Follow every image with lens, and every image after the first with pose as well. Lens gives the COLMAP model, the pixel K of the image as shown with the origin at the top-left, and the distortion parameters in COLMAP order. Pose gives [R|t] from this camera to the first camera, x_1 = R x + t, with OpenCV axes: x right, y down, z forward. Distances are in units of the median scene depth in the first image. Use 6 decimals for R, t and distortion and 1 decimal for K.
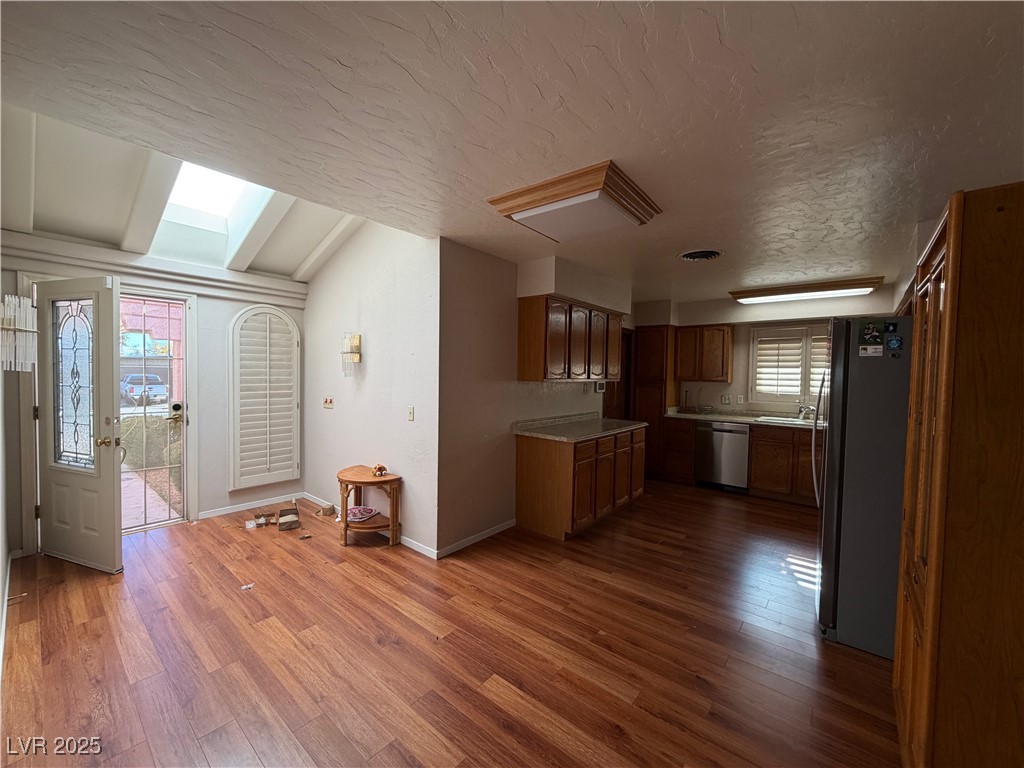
lens RADIAL K [[408.8, 0, 508.2], [0, 408.8, 384.6], [0, 0, 1]] dist [-0.001362, -0.000232]
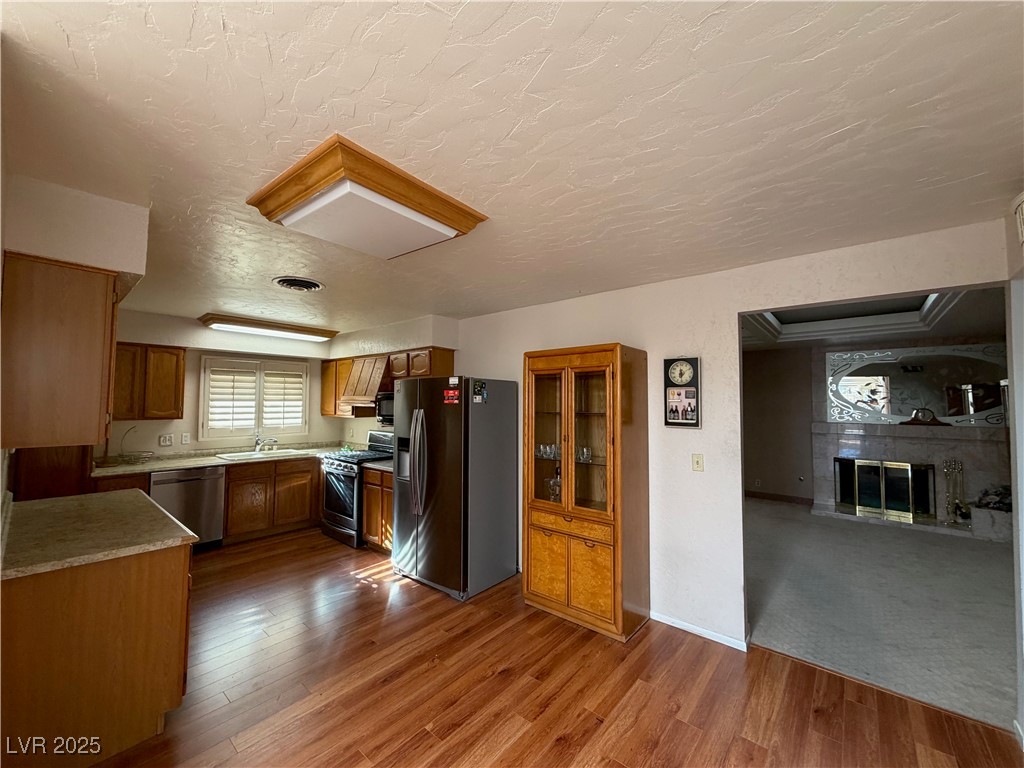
lens RADIAL K [[408.8, 0, 508.2], [0, 408.8, 384.6], [0, 0, 1]] dist [-0.001362, -0.000232]
pose [[0.002592, 0.026758, 0.999639, -0.298248], [0.023774, 0.999358, -0.026812, -0.039735], [-0.999714, 0.023835, 0.001954, 0.373572]]
